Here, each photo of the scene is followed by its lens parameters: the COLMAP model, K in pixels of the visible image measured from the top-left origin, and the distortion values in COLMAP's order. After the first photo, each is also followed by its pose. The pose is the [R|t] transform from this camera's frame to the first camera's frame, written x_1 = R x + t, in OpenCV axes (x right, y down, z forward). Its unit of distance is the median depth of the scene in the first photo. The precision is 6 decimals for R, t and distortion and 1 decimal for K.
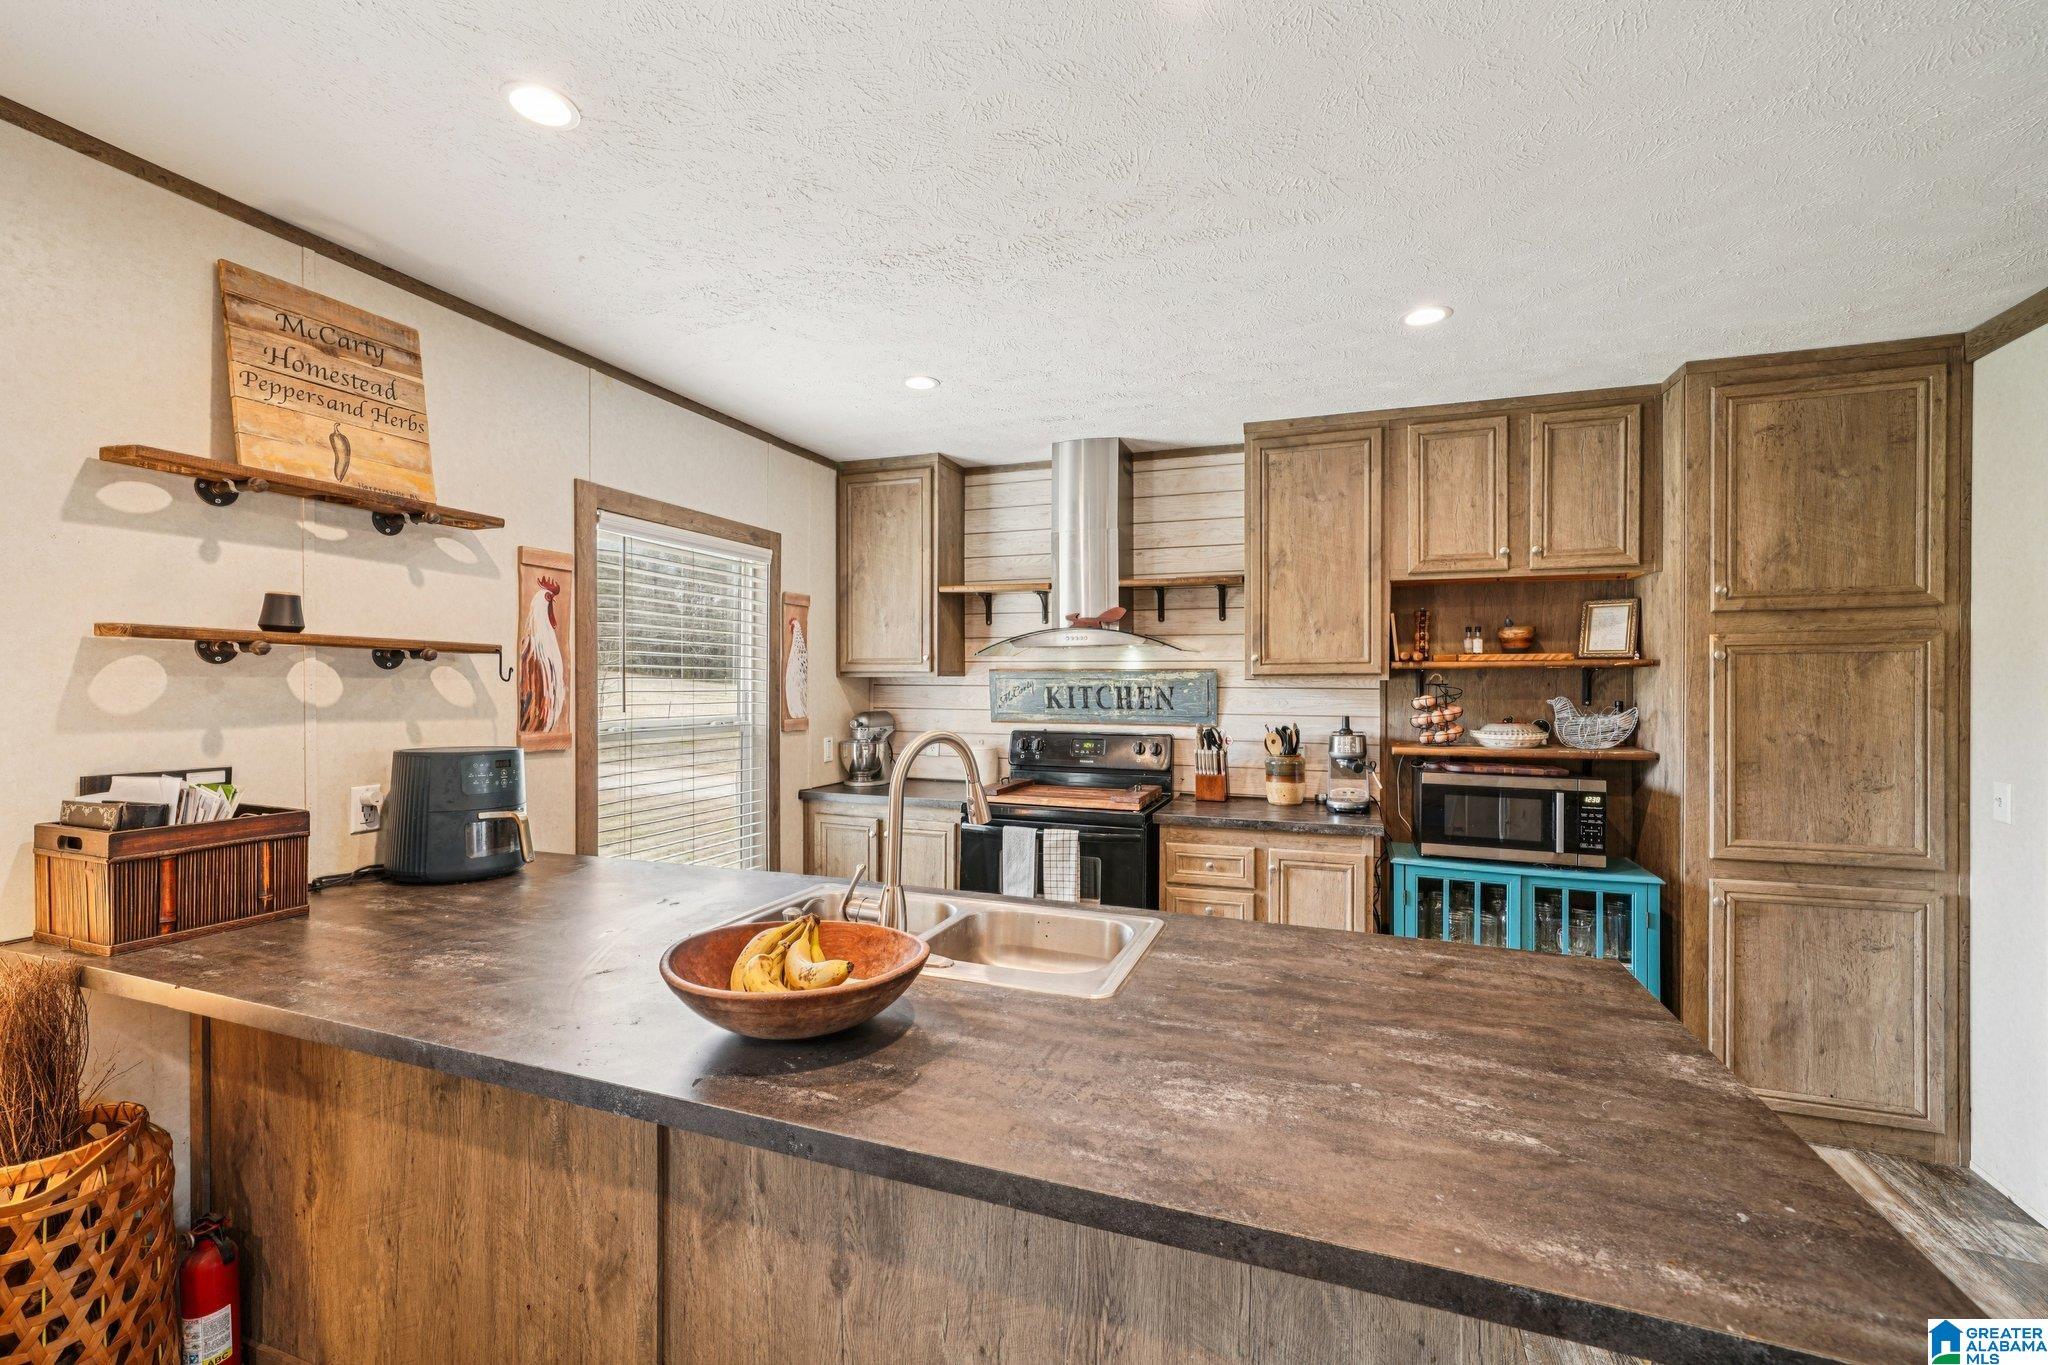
lens RADIAL K [[857.7, 0, 1018.1], [0, 857.7, 684.4], [0, 0, 1]] dist [0.002685, 0.000052]
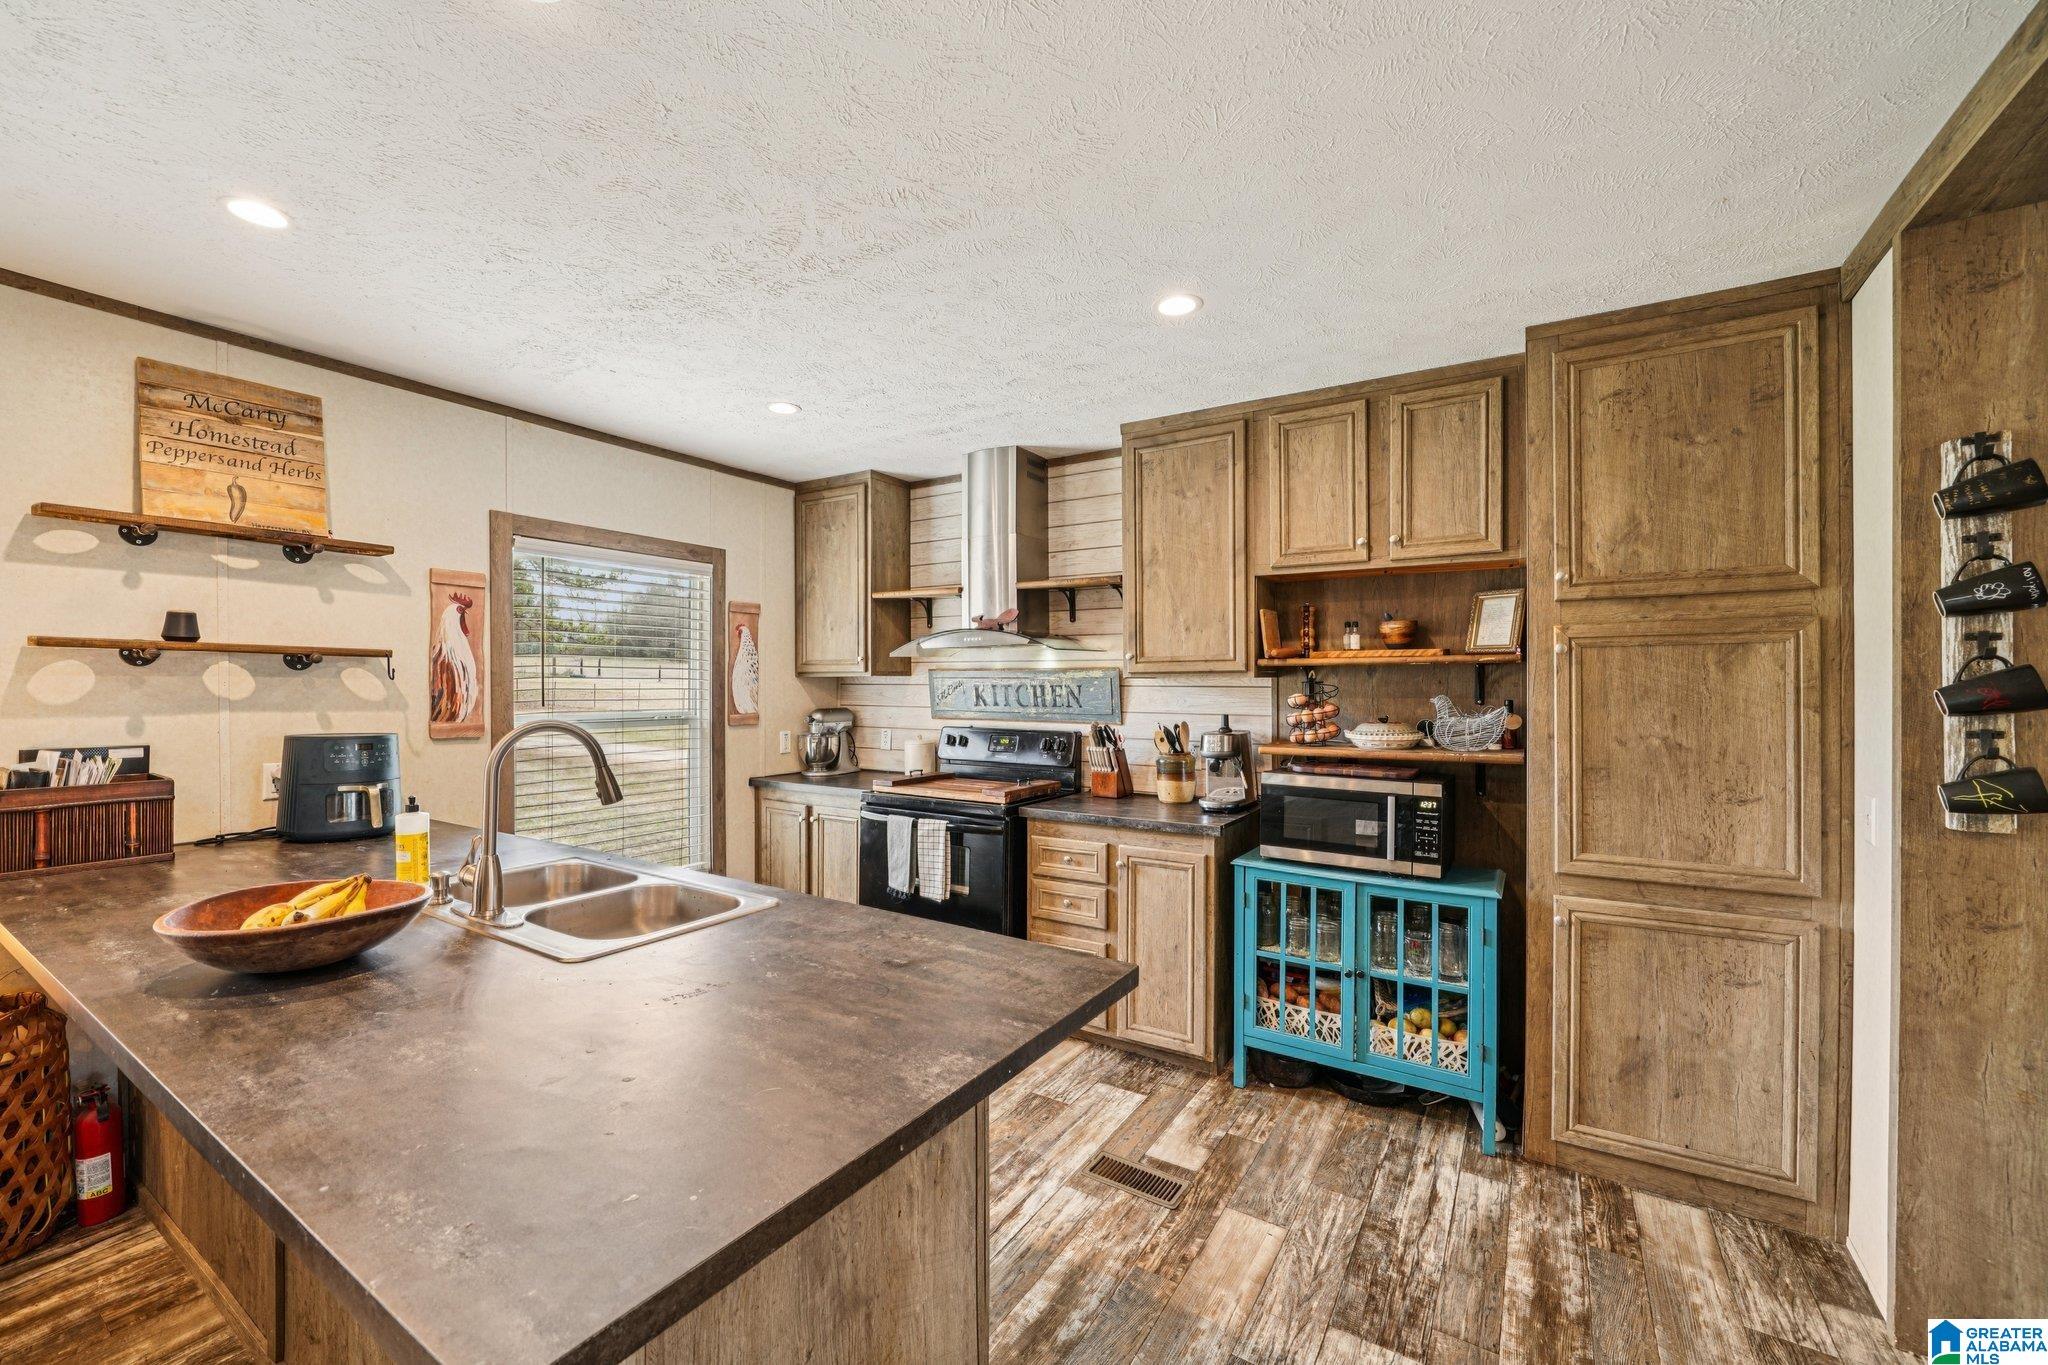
lens RADIAL K [[811.8, 0, 1017.1], [0, 811.8, 687.6], [0, 0, 1]] dist [-0.005084, -0.000093]
pose [[0.978934, -0.000386, -0.204177, 0.385212], [0.000896, 0.999997, 0.002406, 0.004098], [0.204176, -0.002538, 0.978931, 0.043579]]
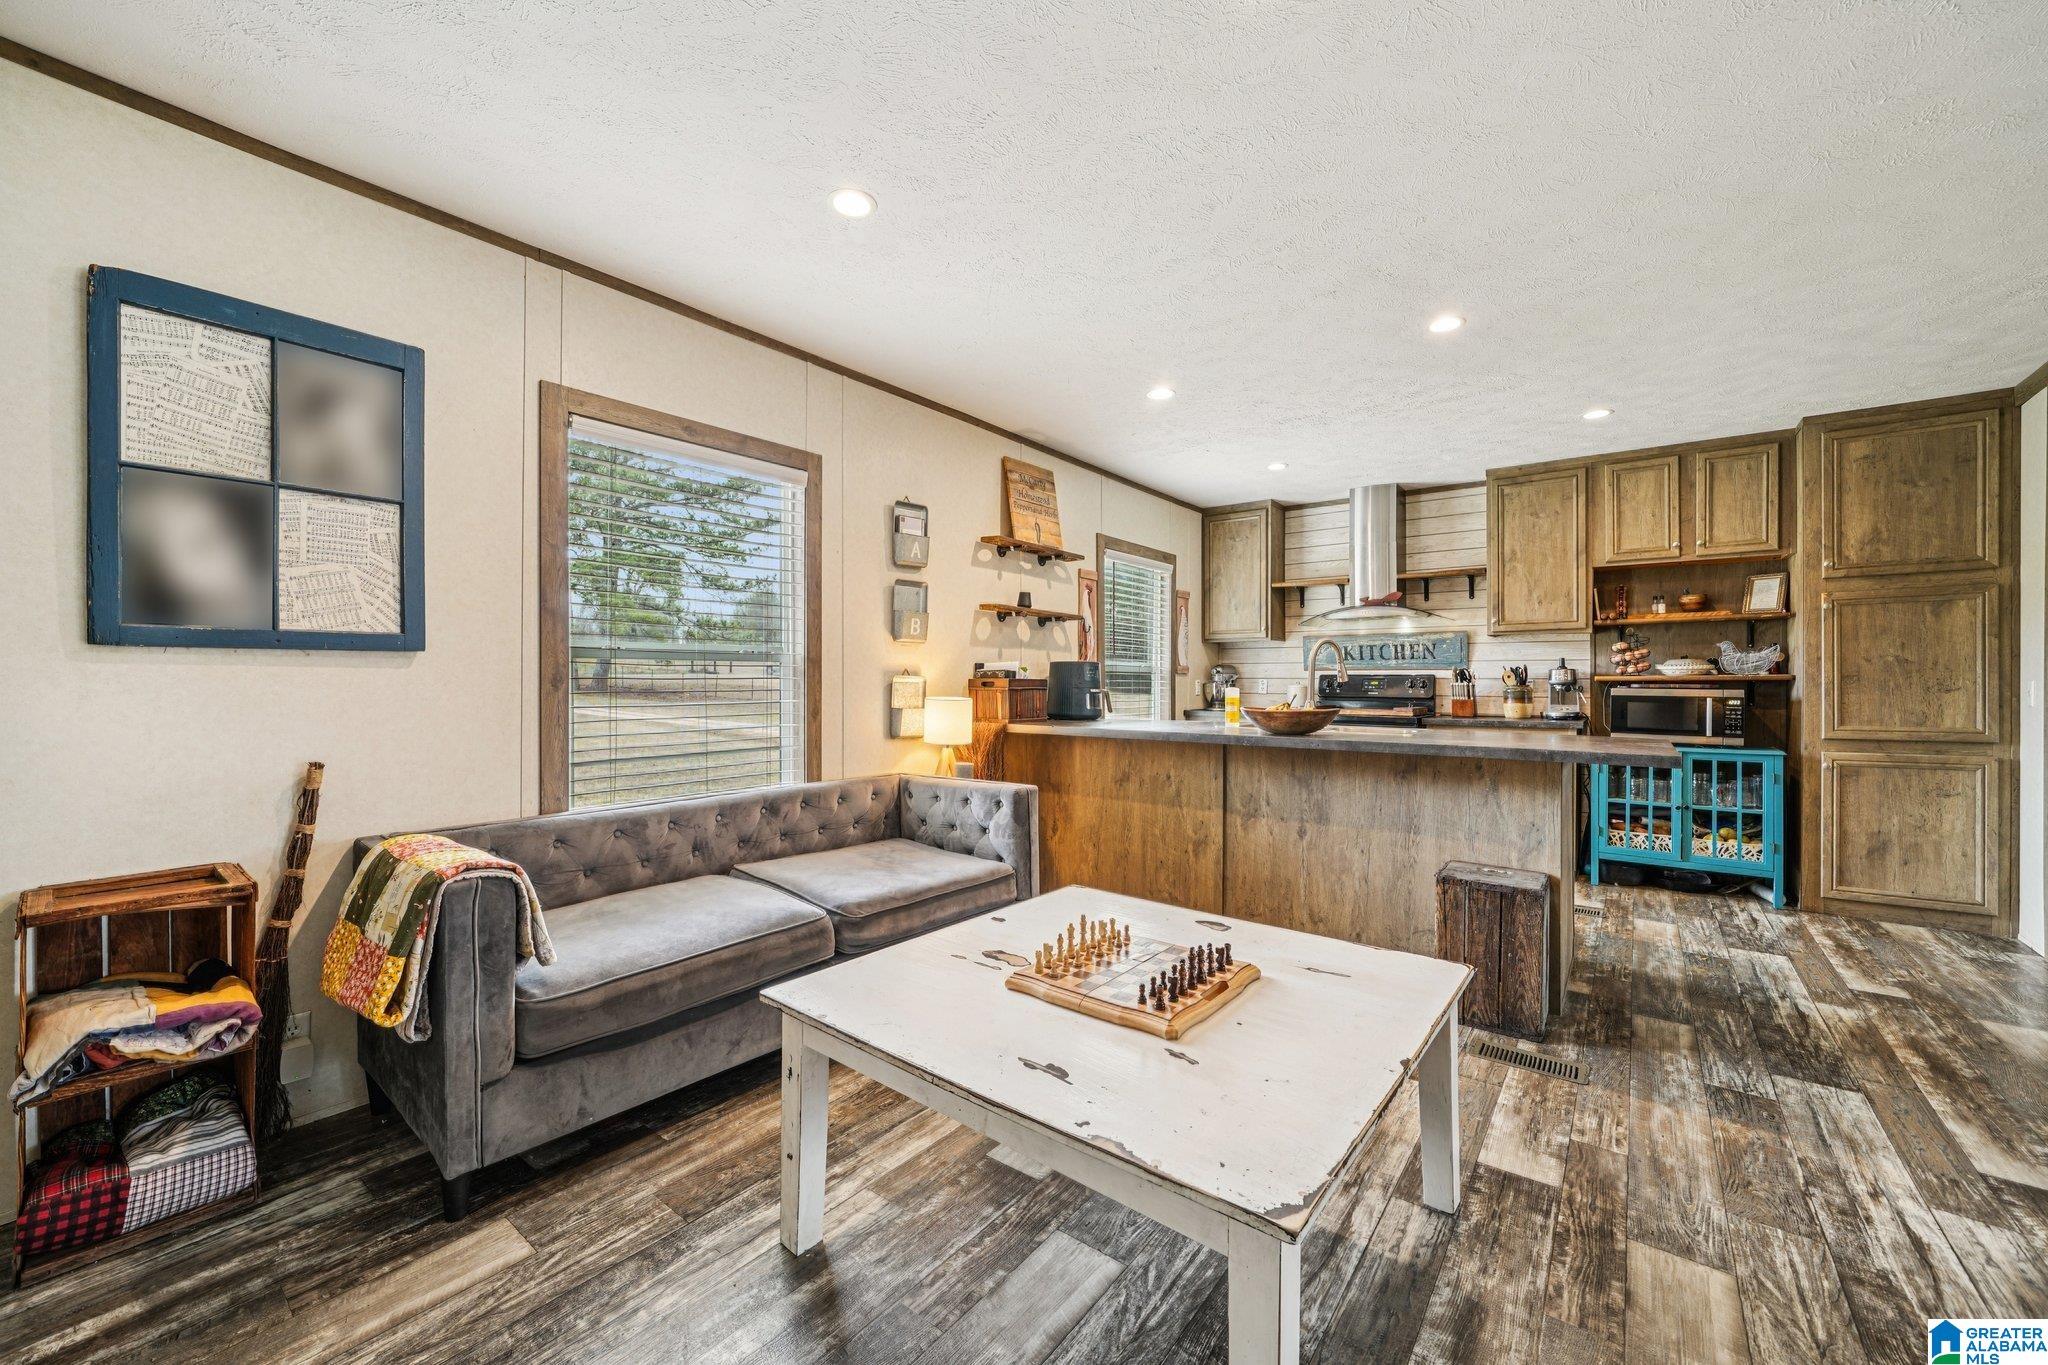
lens RADIAL K [[795.1, 0, 1018.4], [0, 795.1, 686.7], [0, 0, 1]] dist [-0.011514, 0.002969]
pose [[0.955191, 0.000077, -0.295991, -0.136443], [0.000323, 0.999999, 0.001304, 0.096926], [0.295990, -0.001341, 0.955190, -0.699881]]
